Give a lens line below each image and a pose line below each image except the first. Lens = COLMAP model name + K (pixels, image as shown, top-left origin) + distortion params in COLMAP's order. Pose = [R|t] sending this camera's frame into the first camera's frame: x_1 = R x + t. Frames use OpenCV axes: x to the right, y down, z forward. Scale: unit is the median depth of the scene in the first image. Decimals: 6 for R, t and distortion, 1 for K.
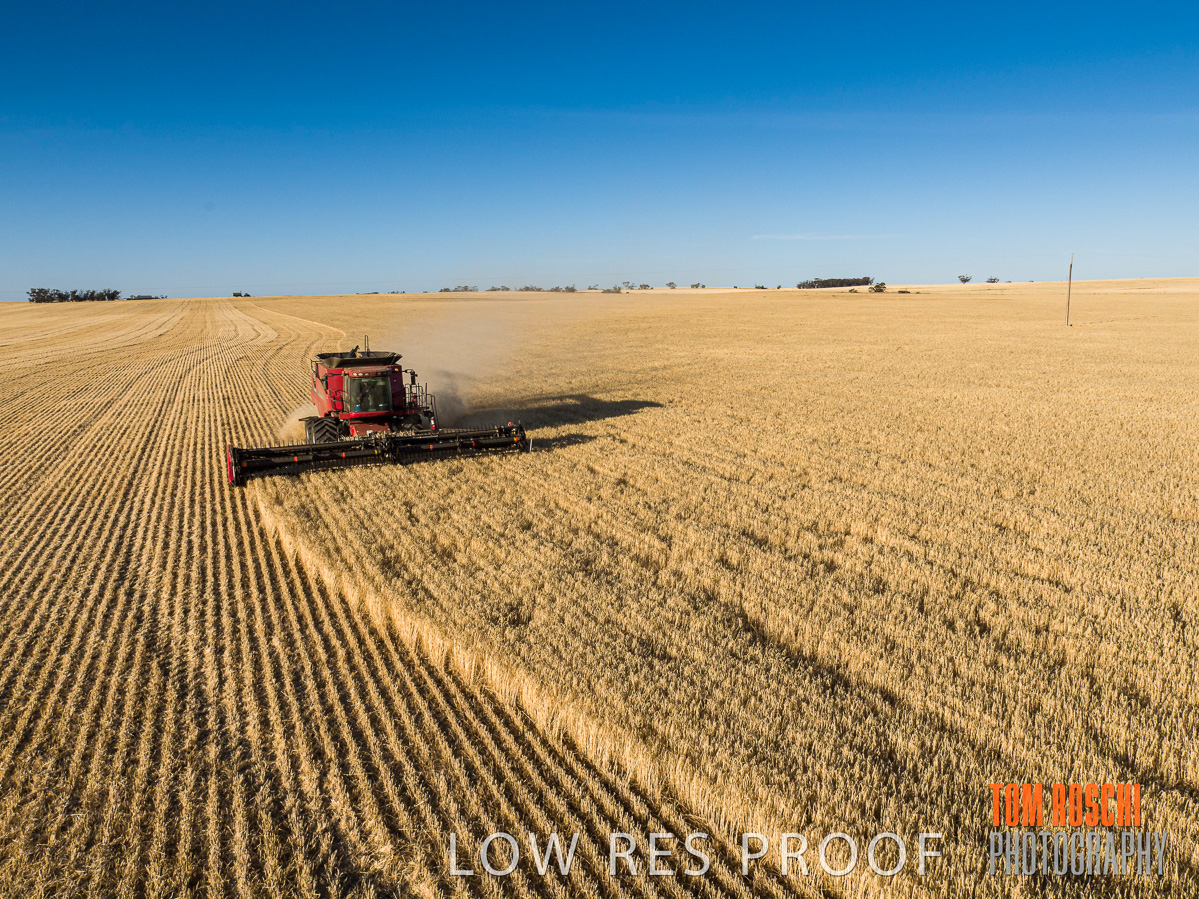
lens RADIAL K [[871.9, 0, 604.9], [0, 871.9, 452.2], [0, 0, 1]] dist [0.006323, 0.000274]
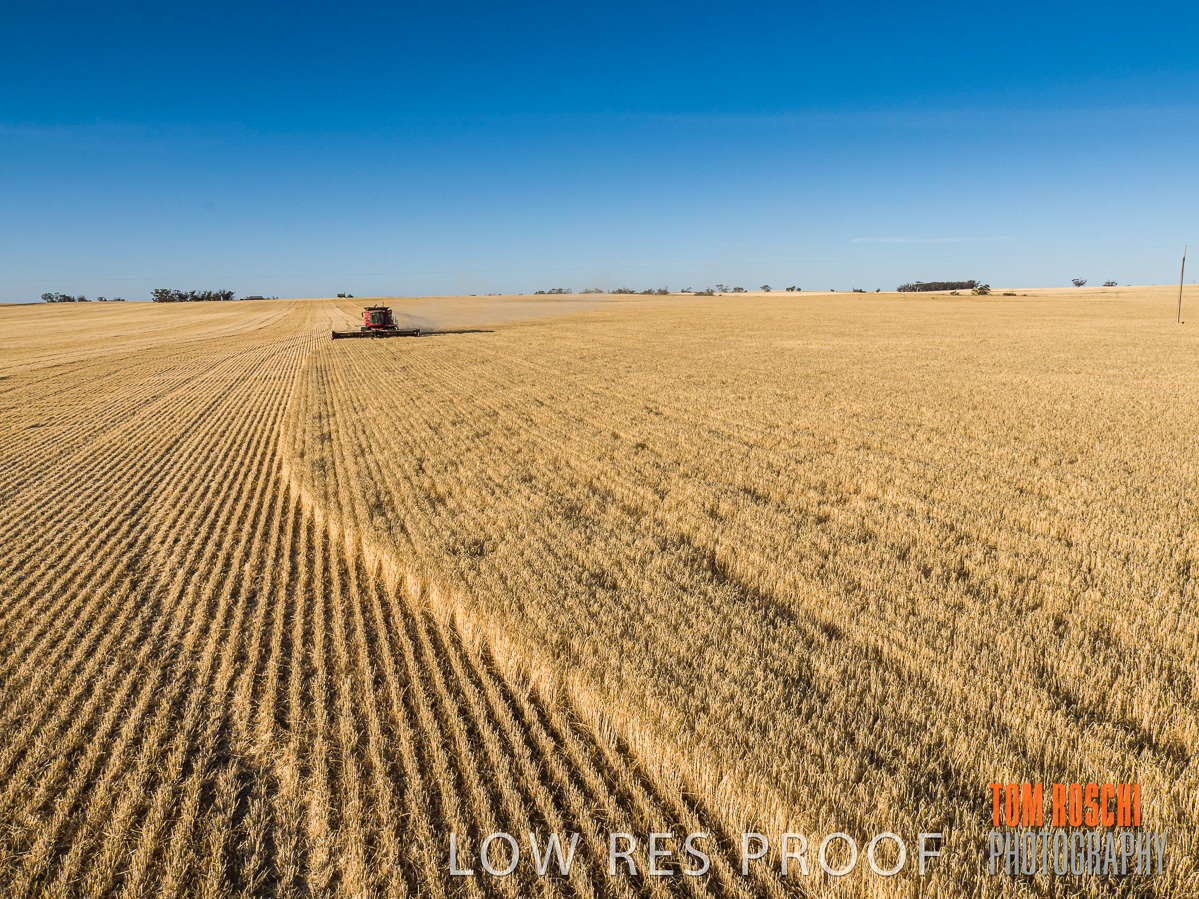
lens RADIAL K [[871.9, 0, 604.9], [0, 871.9, 452.2], [0, 0, 1]] dist [0.006323, 0.000274]
pose [[0.994278, 0.022449, -0.104442, 0.137138], [-0.022903, 0.999733, -0.003144, 0.075308], [0.104343, 0.005518, 0.994526, 0.031057]]
